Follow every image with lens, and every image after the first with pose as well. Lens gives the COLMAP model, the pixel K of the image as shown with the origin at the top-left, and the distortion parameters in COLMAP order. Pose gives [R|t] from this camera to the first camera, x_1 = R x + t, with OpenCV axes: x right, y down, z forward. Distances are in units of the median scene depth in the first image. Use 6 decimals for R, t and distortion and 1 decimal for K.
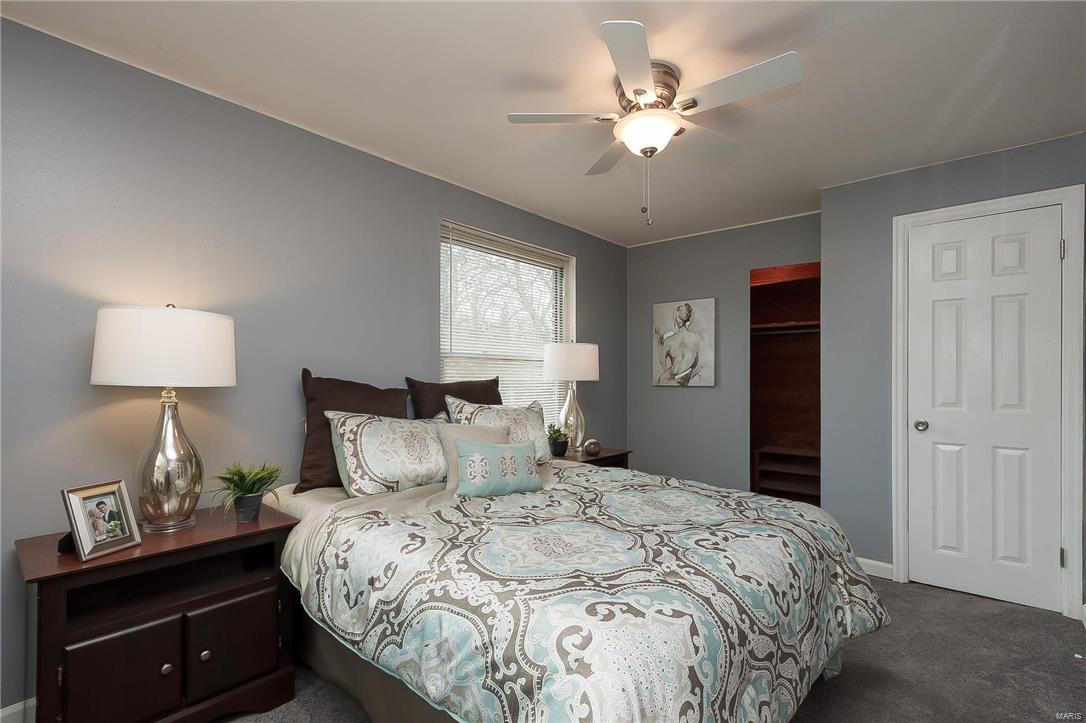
lens RADIAL K [[501.6, 0, 536.9], [0, 501.6, 378.7], [0, 0, 1]] dist [0.003732, 0.003314]
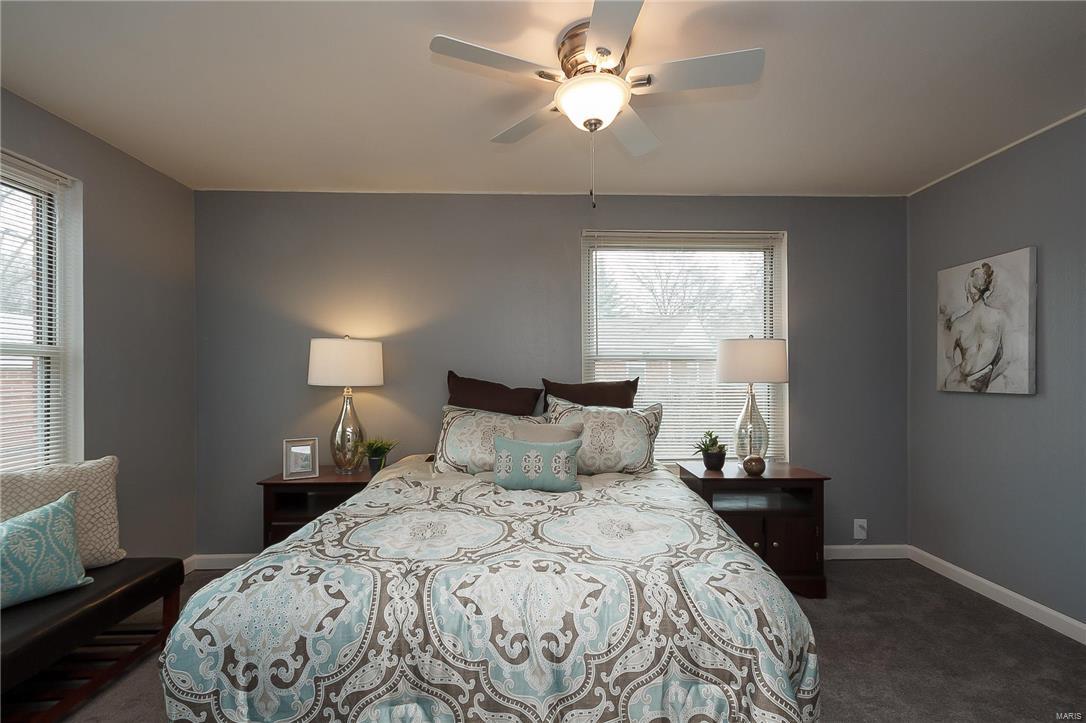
lens RADIAL K [[501.6, 0, 544.7], [0, 501.6, 369.6], [0, 0, 1]] dist [0.003732, 0.003314]
pose [[0.684394, -0.012026, -0.729013, 0.391694], [-0.000702, 0.999853, -0.017152, -0.003394], [0.729112, 0.012250, 0.684285, 0.157444]]
